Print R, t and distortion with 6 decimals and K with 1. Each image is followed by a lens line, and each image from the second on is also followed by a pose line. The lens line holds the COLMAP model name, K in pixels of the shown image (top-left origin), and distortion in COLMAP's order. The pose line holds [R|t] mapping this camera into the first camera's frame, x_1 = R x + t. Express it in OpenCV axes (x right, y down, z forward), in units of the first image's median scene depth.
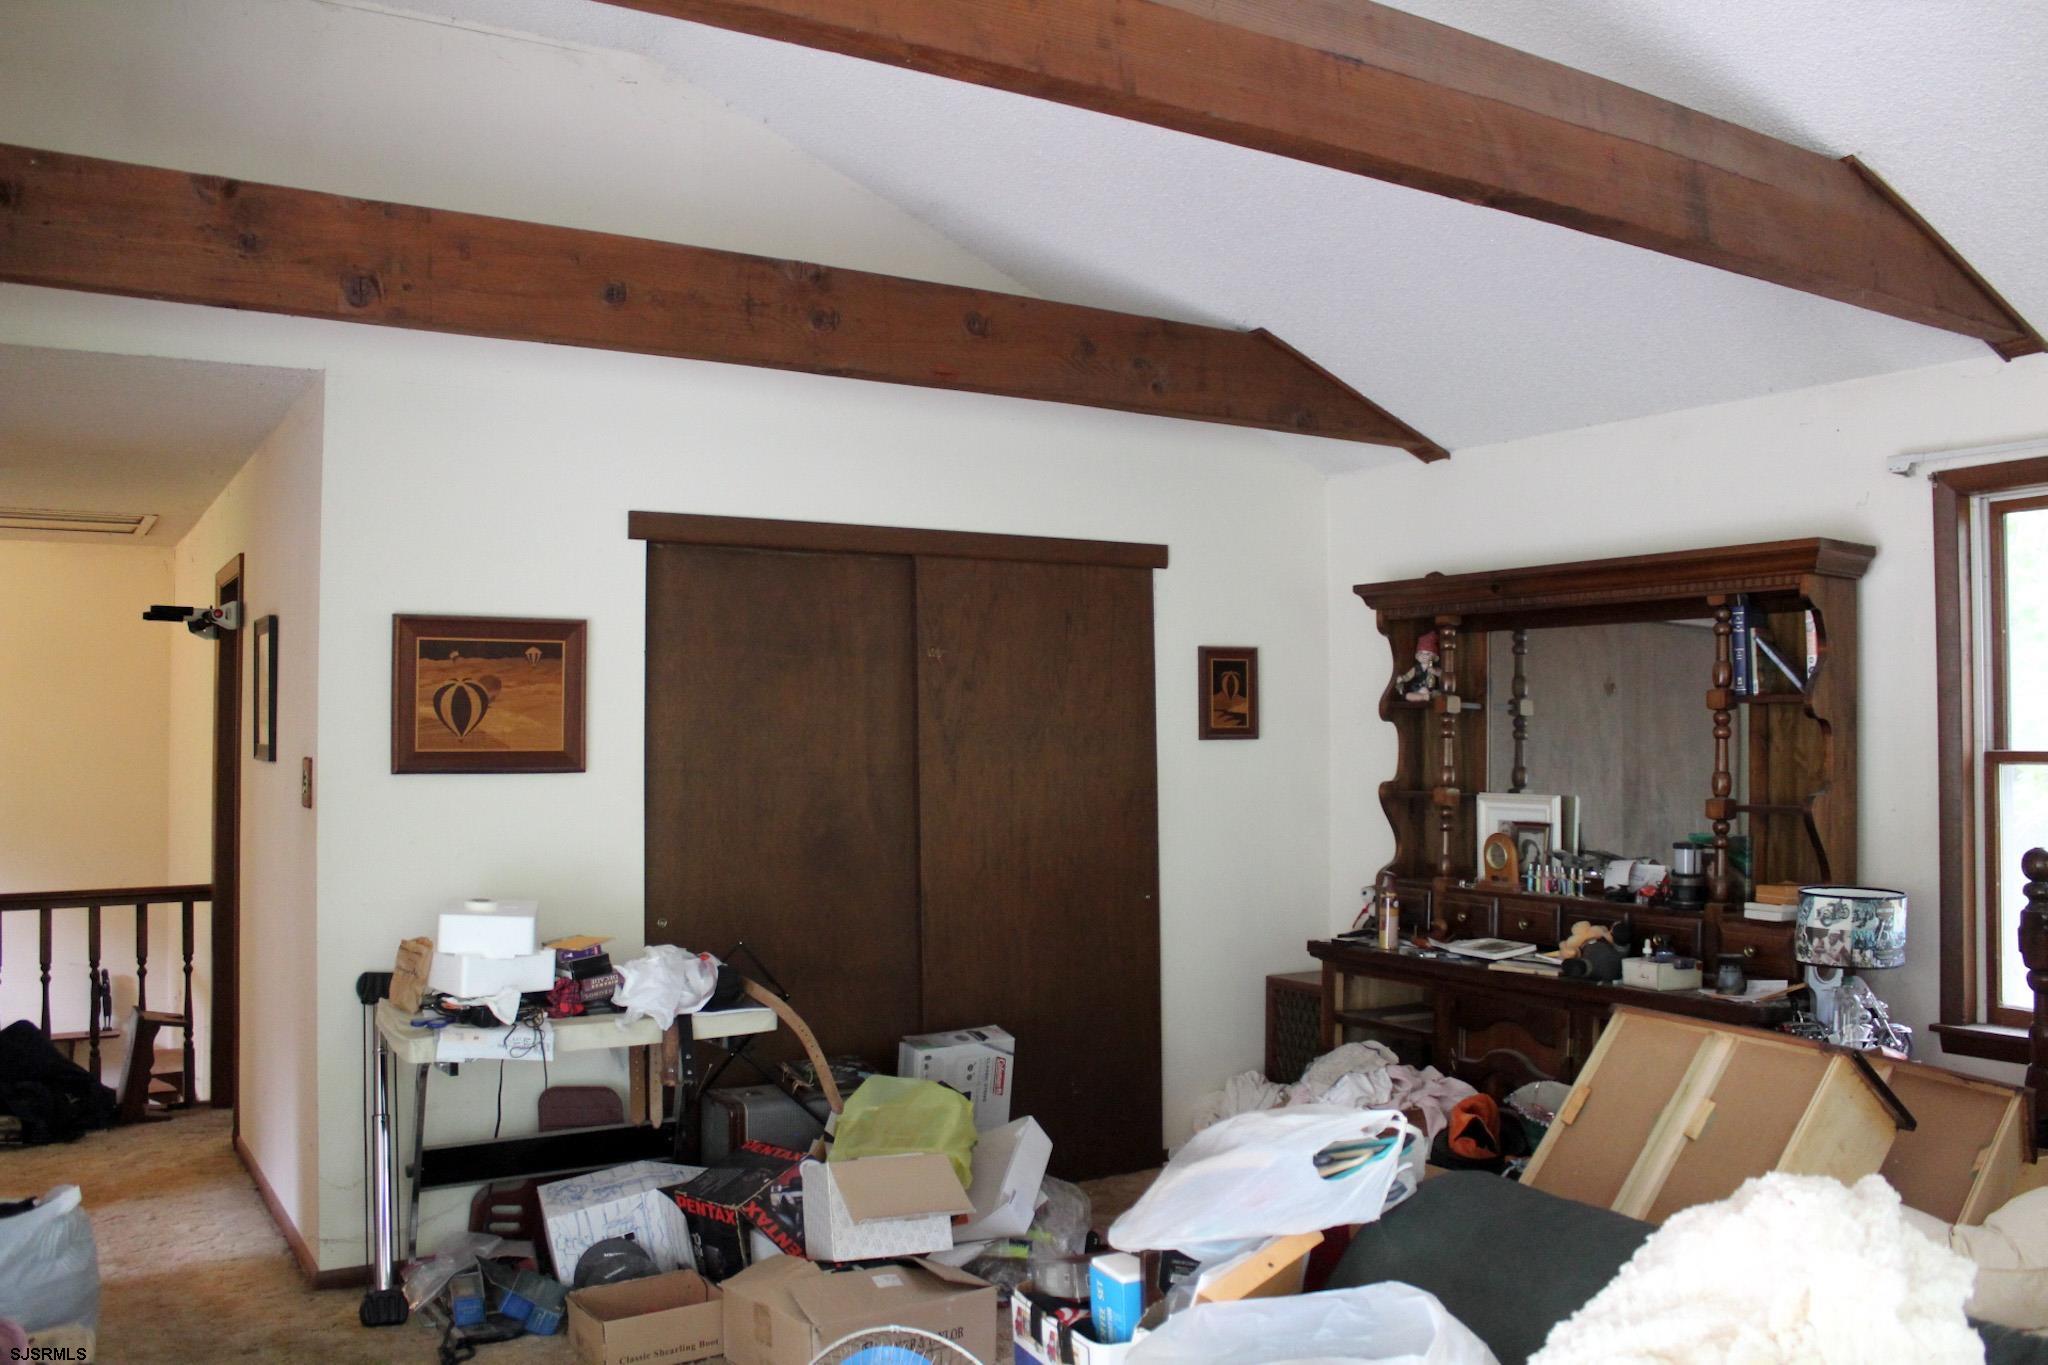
lens RADIAL K [[1690.5, 0, 1024.4], [0, 1690.5, 673.2], [0, 0, 1]] dist [-0.156423, 0.141151]
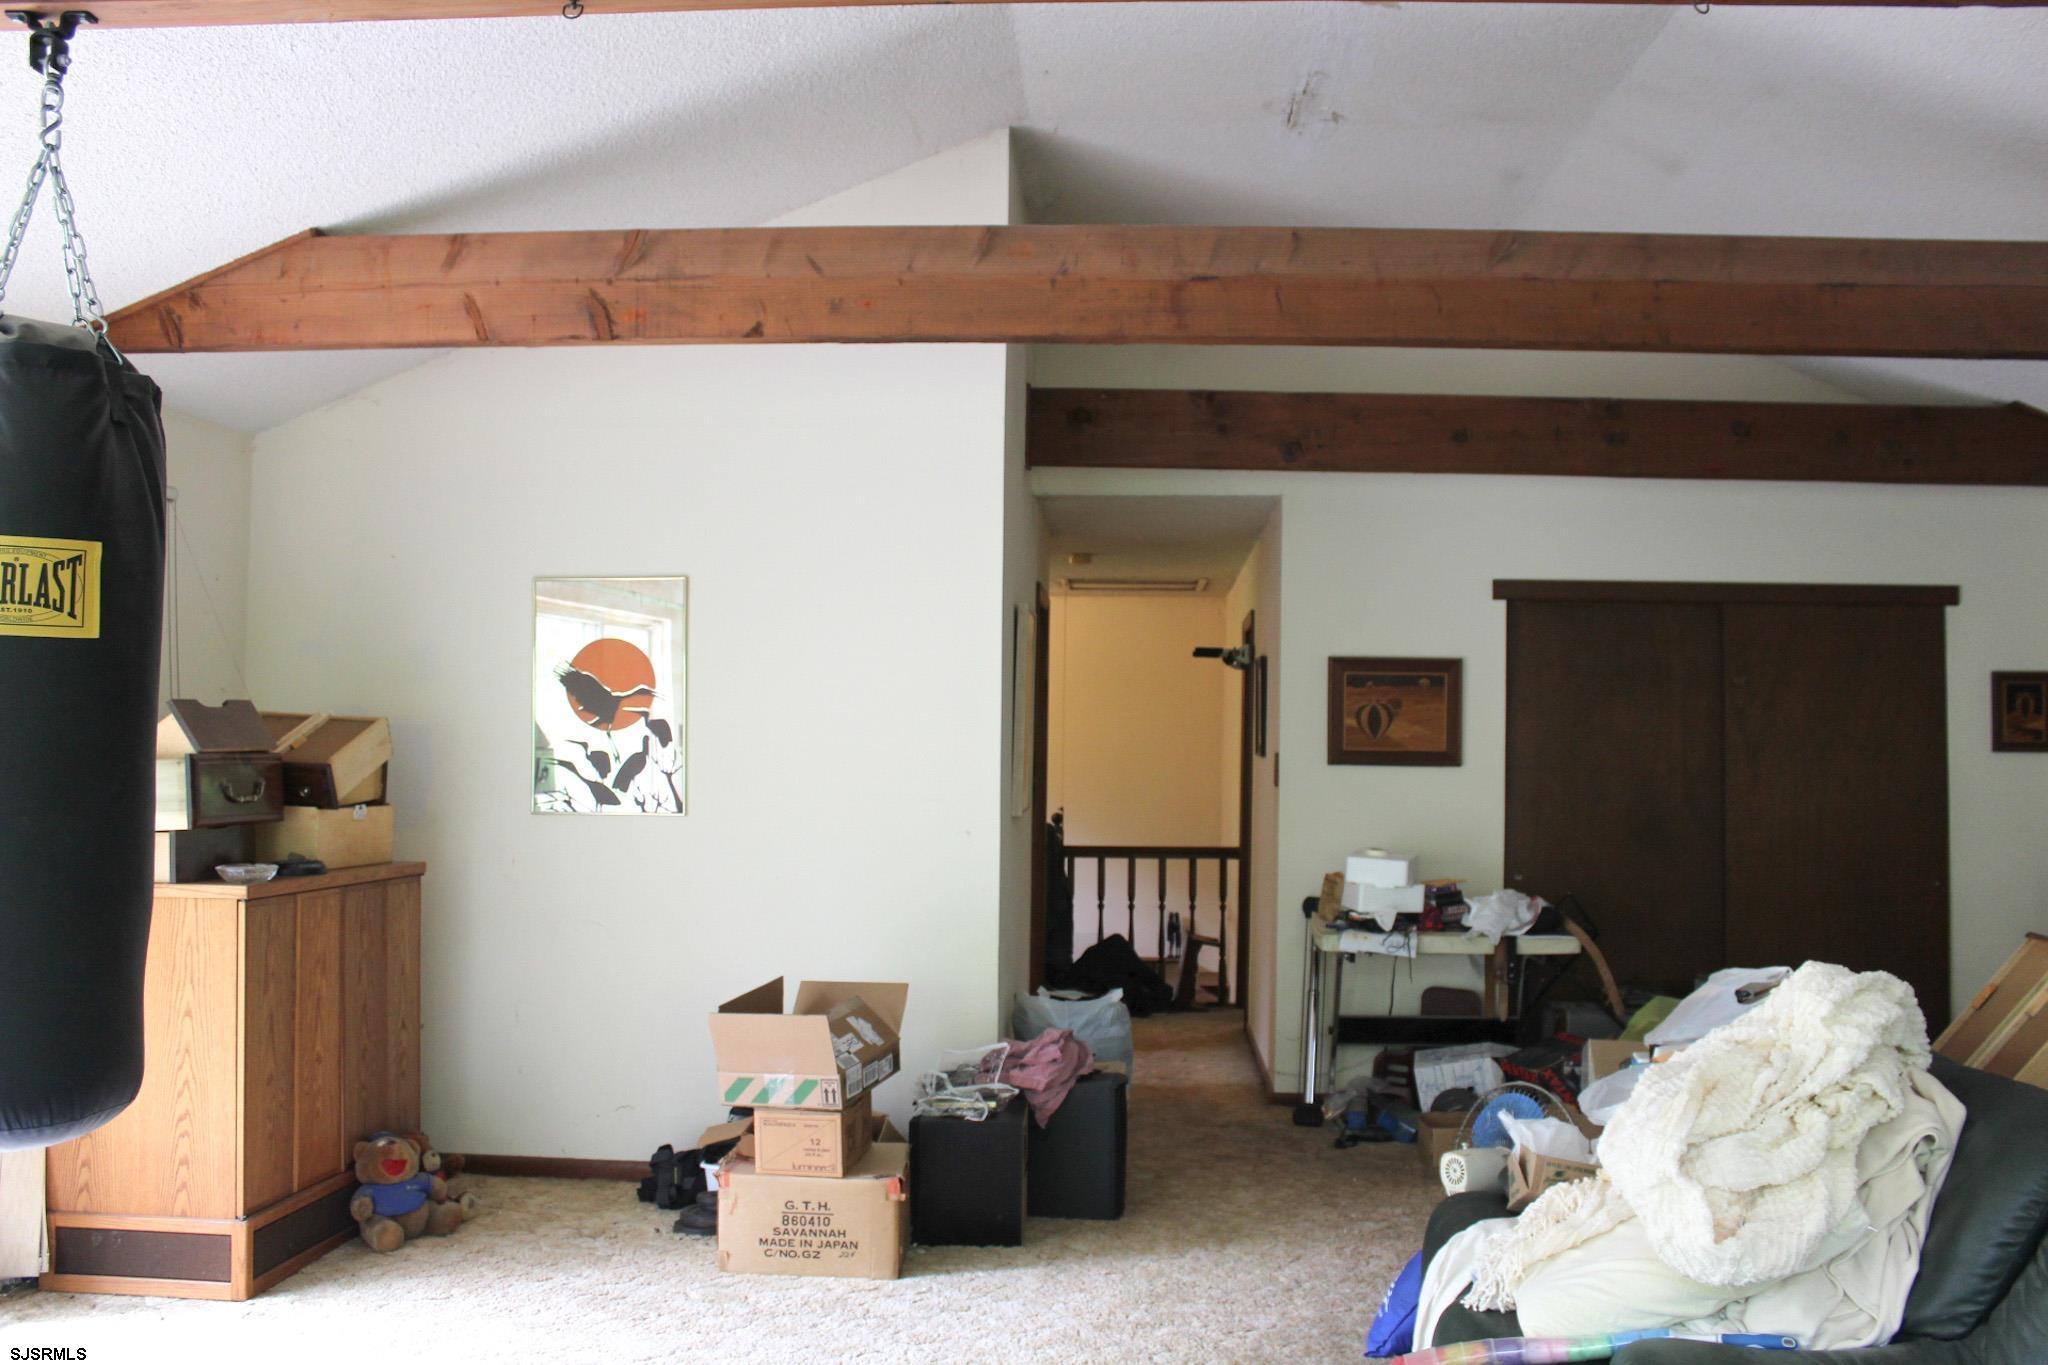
lens RADIAL K [[1690.5, 0, 1024.4], [0, 1690.5, 673.2], [0, 0, 1]] dist [-0.156423, 0.141151]
pose [[0.809720, -0.007429, -0.586769, 0.283111], [0.002916, 0.999958, -0.008637, -0.008780], [0.586809, 0.005283, 0.809708, -0.380784]]
